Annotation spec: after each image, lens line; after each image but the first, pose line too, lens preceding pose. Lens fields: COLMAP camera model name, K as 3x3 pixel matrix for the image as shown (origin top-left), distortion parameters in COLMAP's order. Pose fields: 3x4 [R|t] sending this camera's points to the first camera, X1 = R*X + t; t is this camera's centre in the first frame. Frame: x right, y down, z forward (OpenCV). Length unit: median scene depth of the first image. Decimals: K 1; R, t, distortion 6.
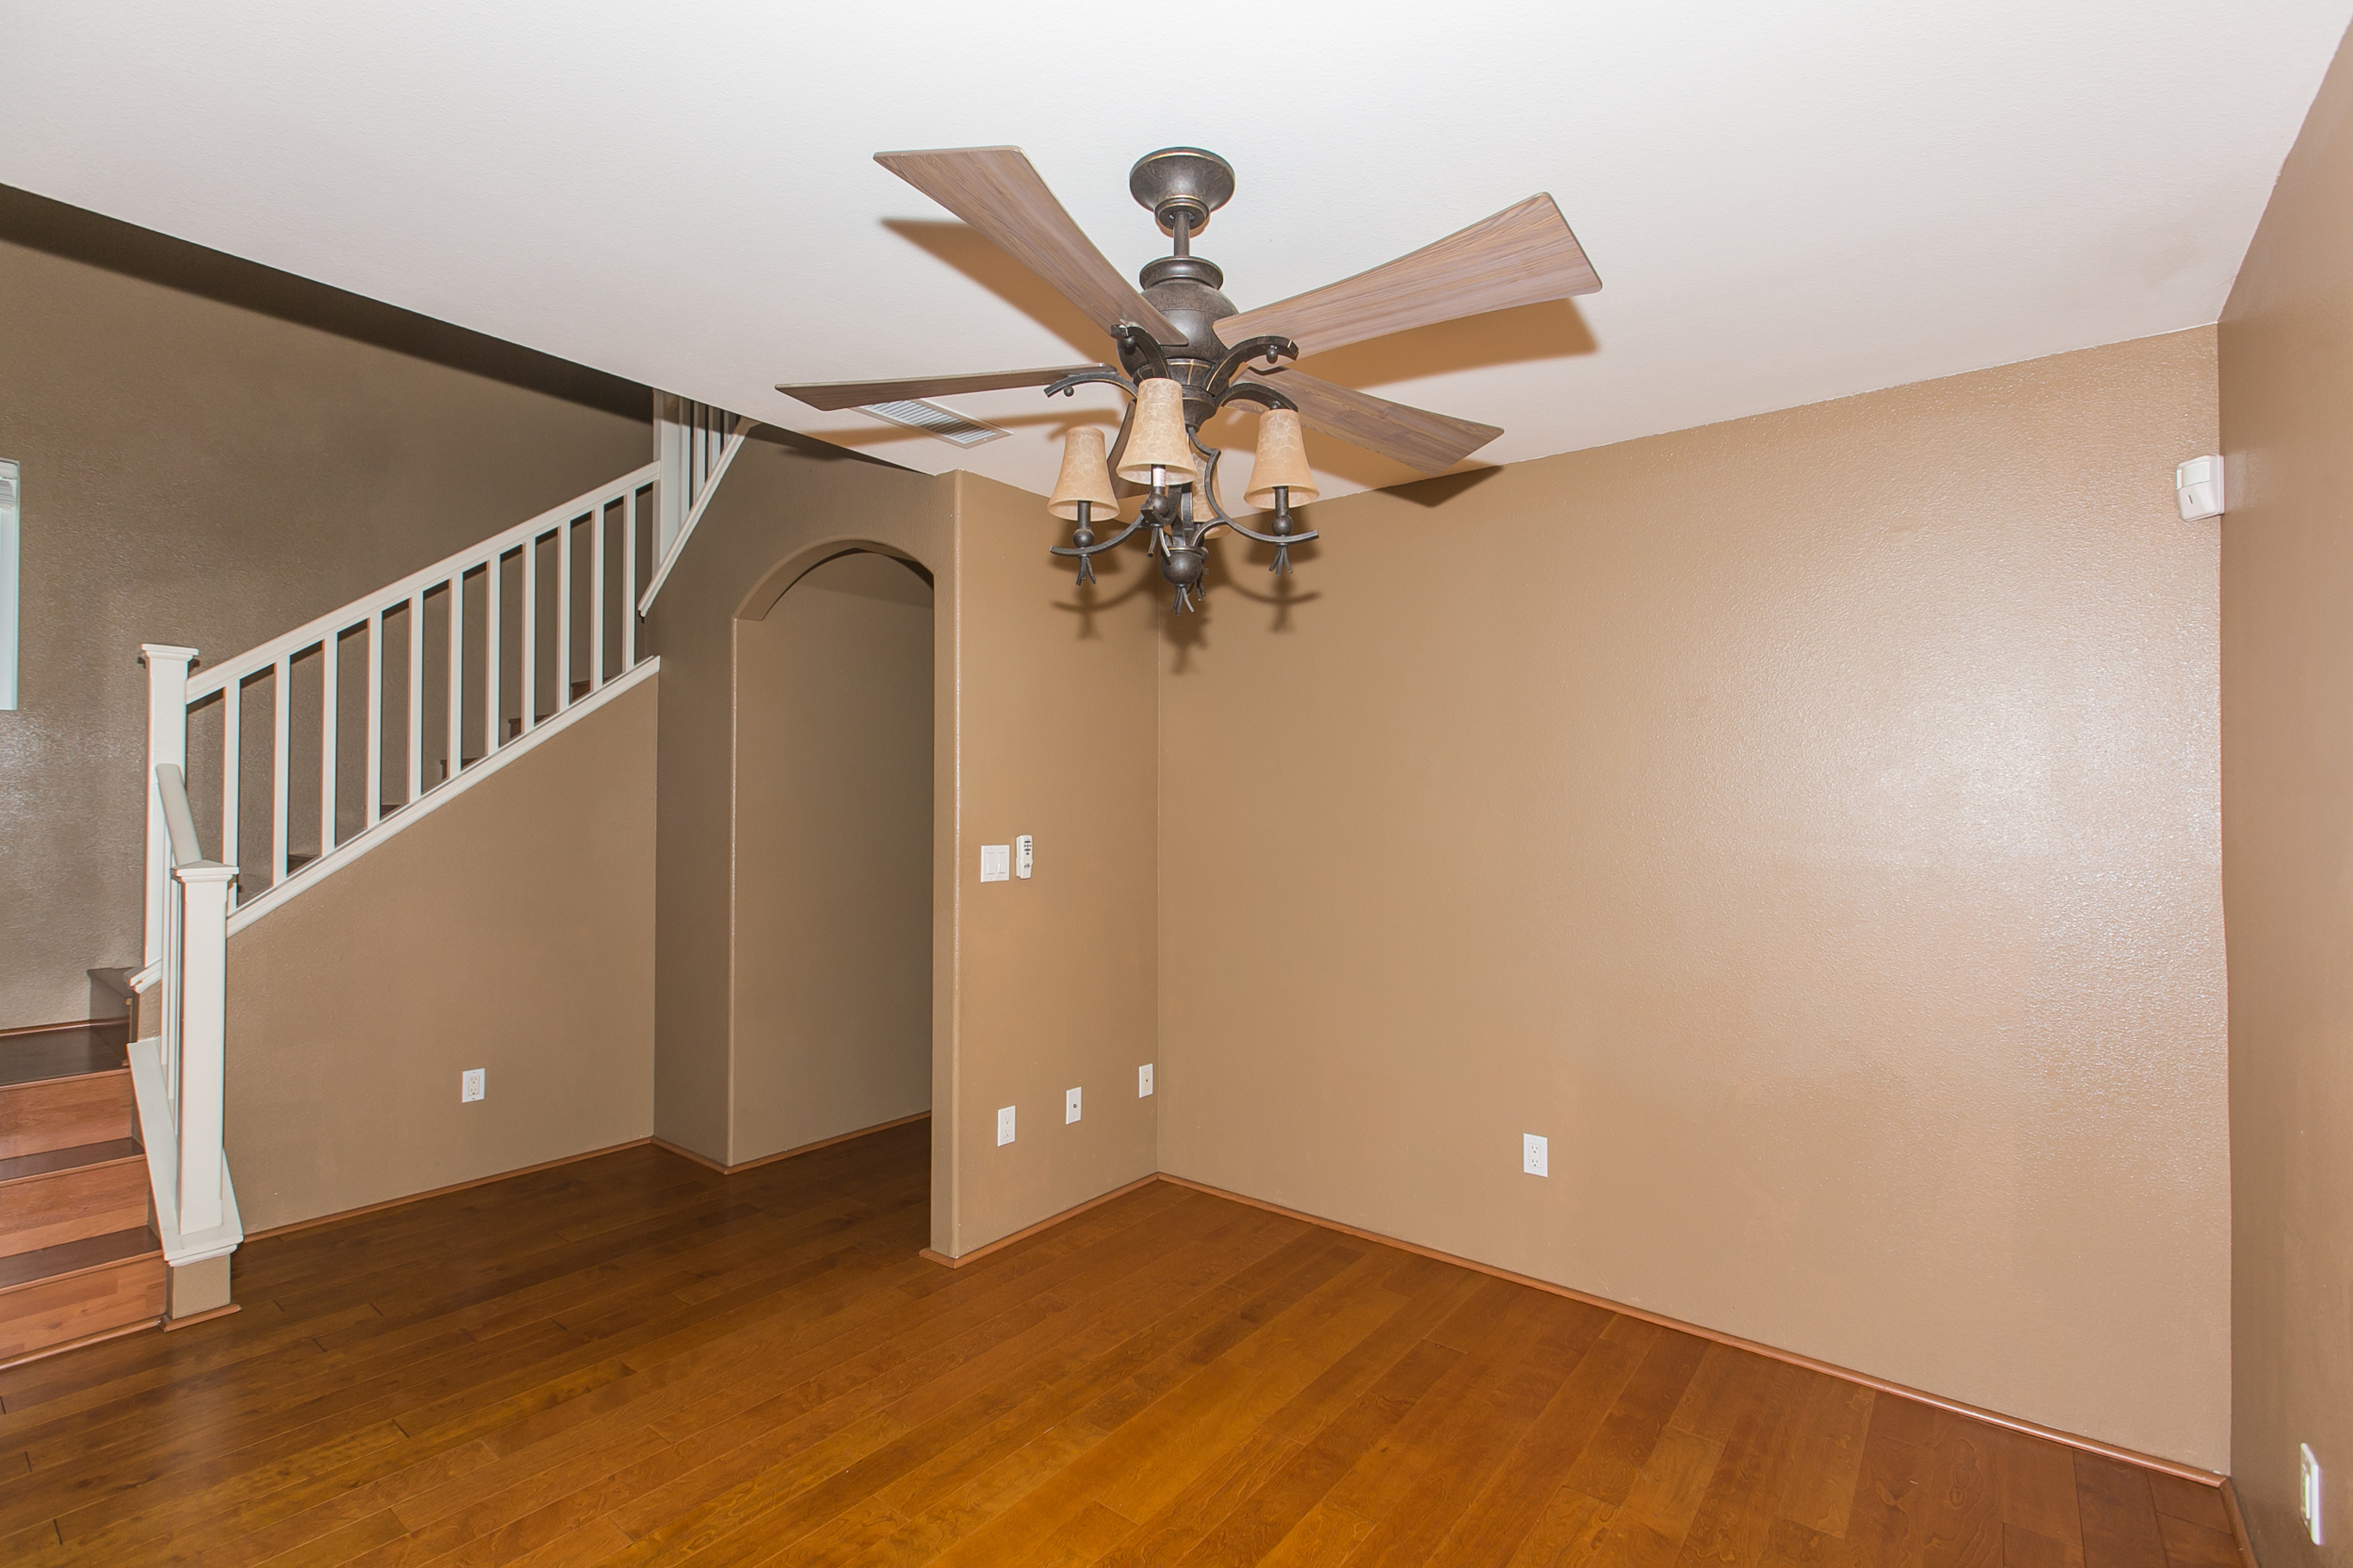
lens RADIAL K [[1051.8, 0, 1075.4], [0, 1051.8, 807.7], [0, 0, 1]] dist [-0.000921, -0.000311]
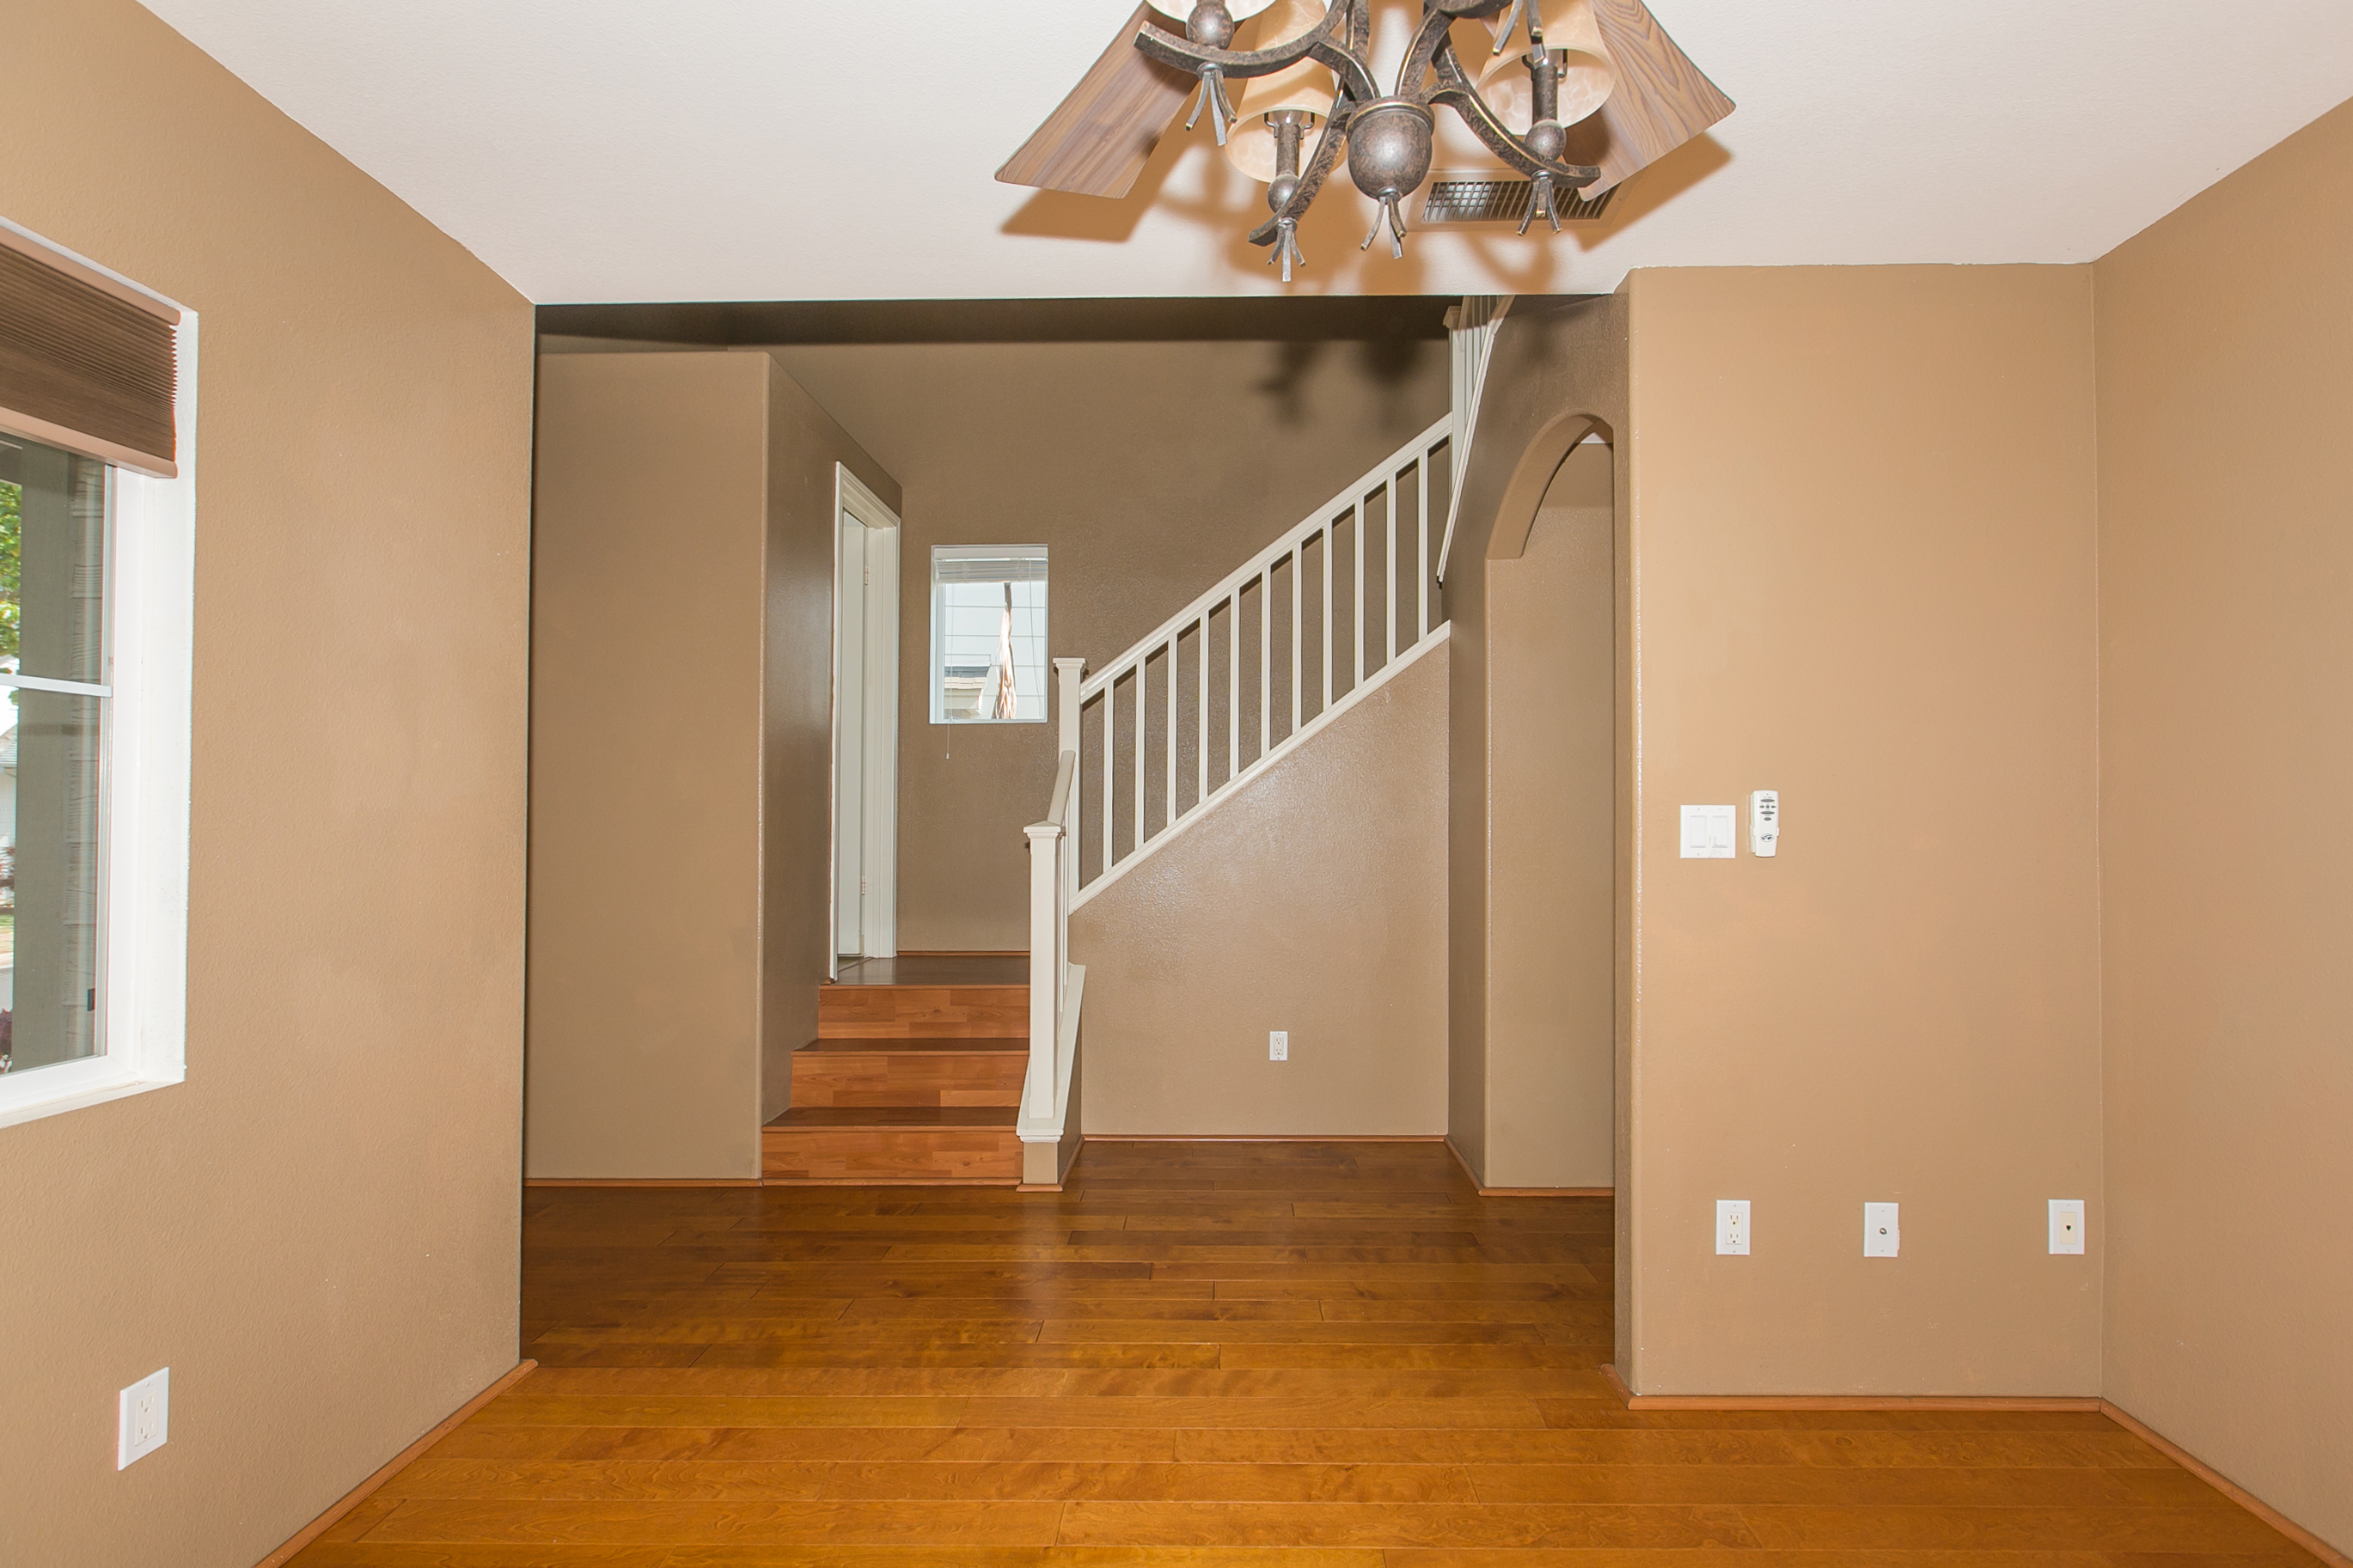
lens RADIAL K [[1043.1, 0, 1185.9], [0, 1043.1, 807.4], [0, 0, 1]] dist [-0.001244, -0.000166]
pose [[0.648339, -0.008096, -0.761309, 0.212407], [0.000062, 0.999944, -0.010580, 0.043612], [0.761352, 0.006812, 0.648303, 0.306444]]
